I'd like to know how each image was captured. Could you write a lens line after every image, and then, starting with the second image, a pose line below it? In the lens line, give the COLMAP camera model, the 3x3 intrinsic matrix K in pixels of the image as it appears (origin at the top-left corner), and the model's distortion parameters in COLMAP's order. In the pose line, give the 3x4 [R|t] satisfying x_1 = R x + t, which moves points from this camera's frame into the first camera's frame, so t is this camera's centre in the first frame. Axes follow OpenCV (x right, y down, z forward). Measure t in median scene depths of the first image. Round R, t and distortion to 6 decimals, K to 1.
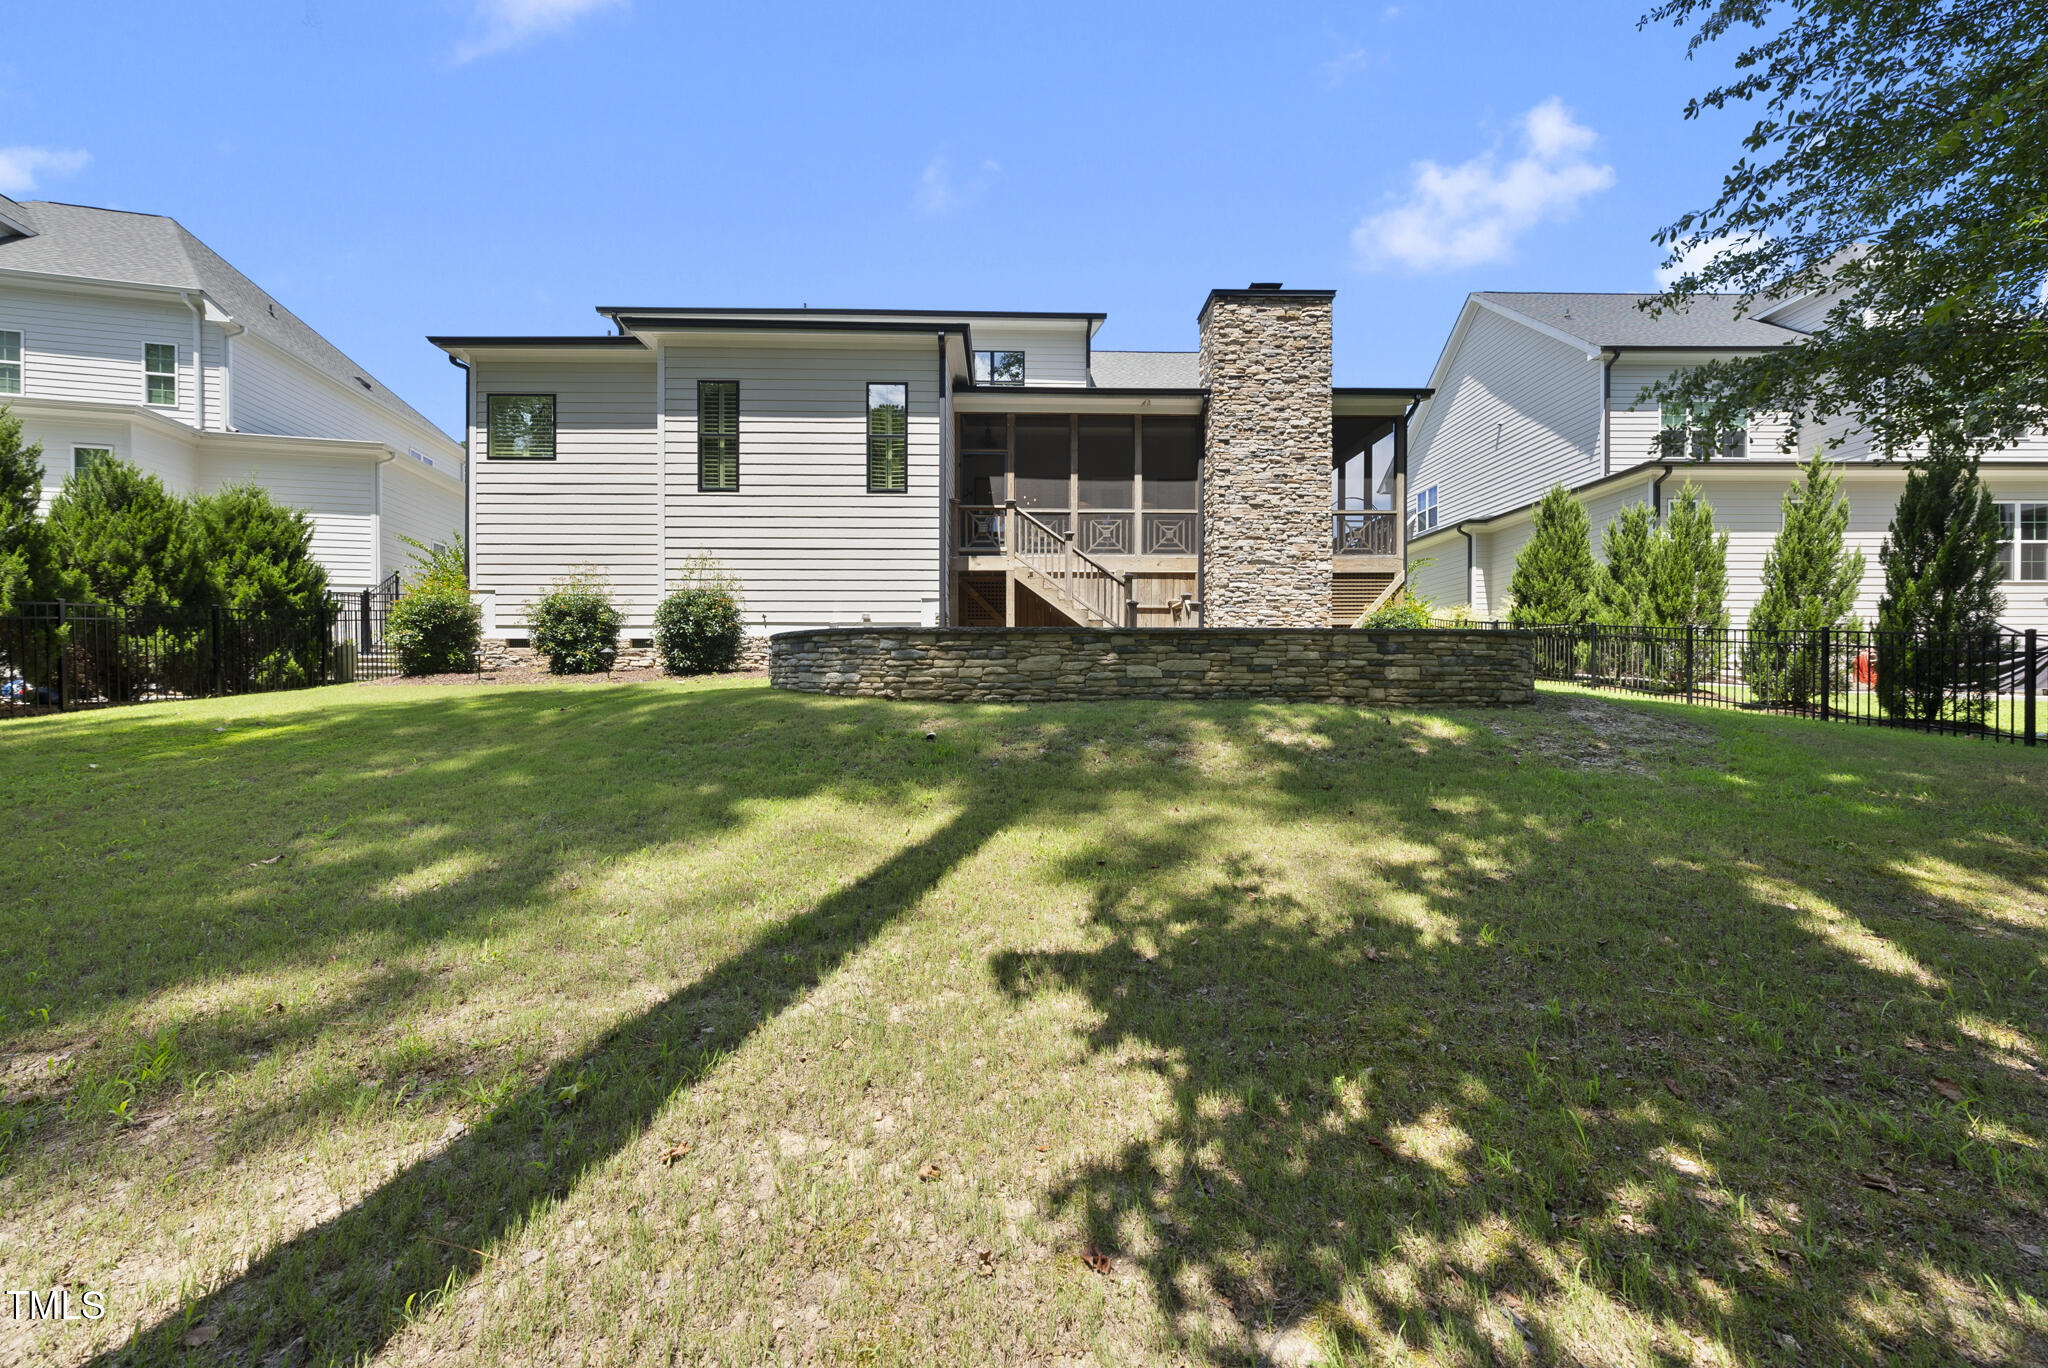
lens RADIAL K [[701.5, 0, 1027.7], [0, 701.5, 691.2], [0, 0, 1]] dist [-0.005082, 0.001566]
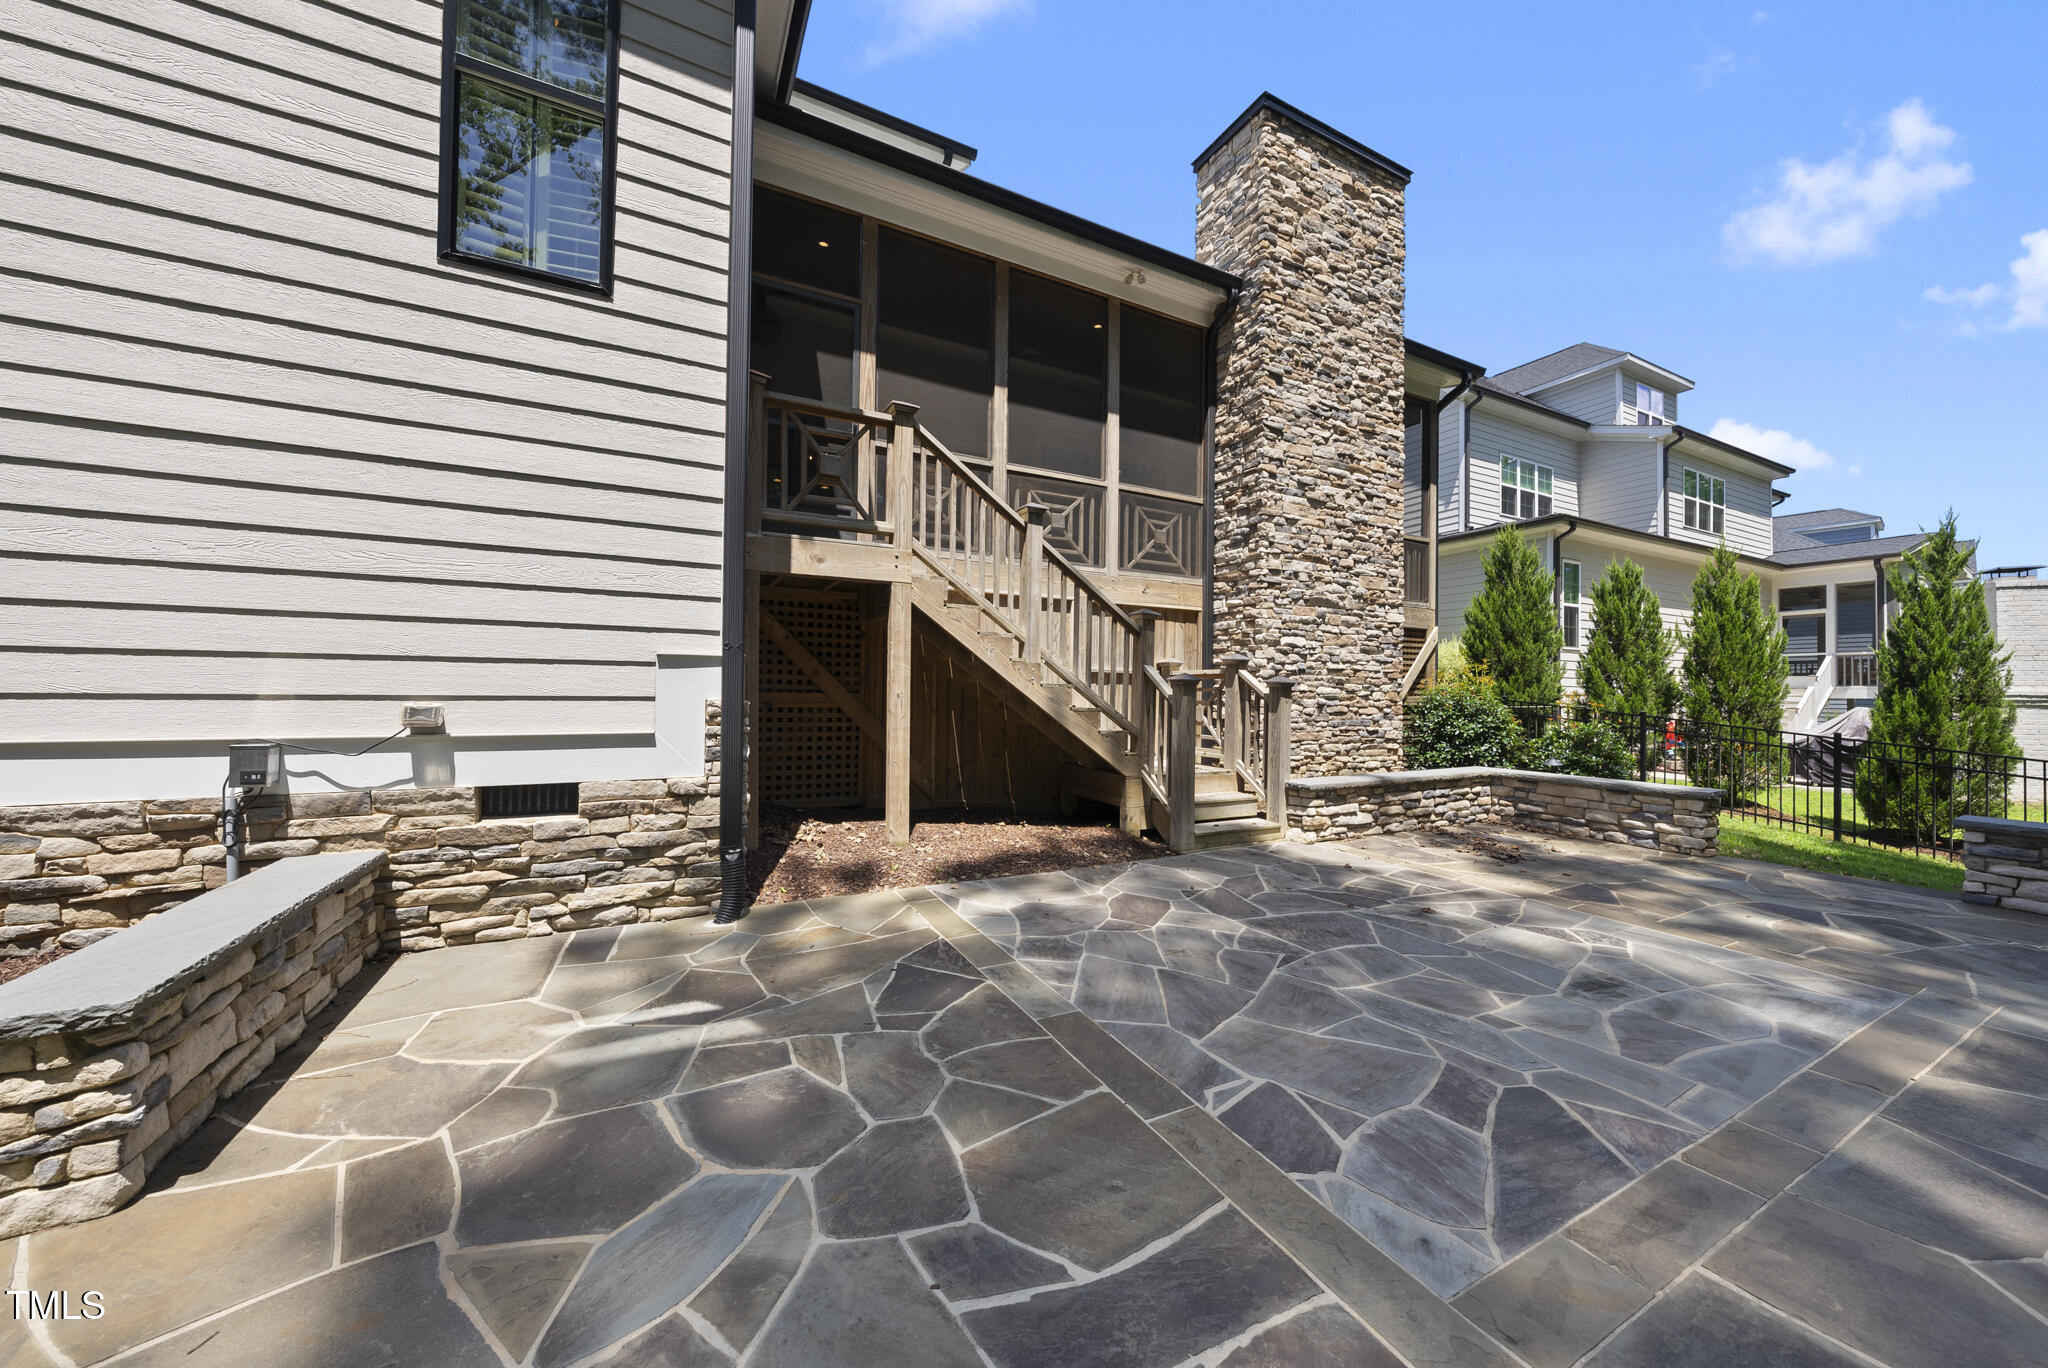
lens RADIAL K [[701.5, 0, 1027.7], [0, 701.5, 691.2], [0, 0, 1]] dist [-0.005082, 0.001566]
pose [[0.905896, 0.016863, 0.423165, -0.120296], [-0.012427, 0.999835, -0.013240, -0.102226], [-0.423318, 0.006735, 0.905956, 0.587762]]
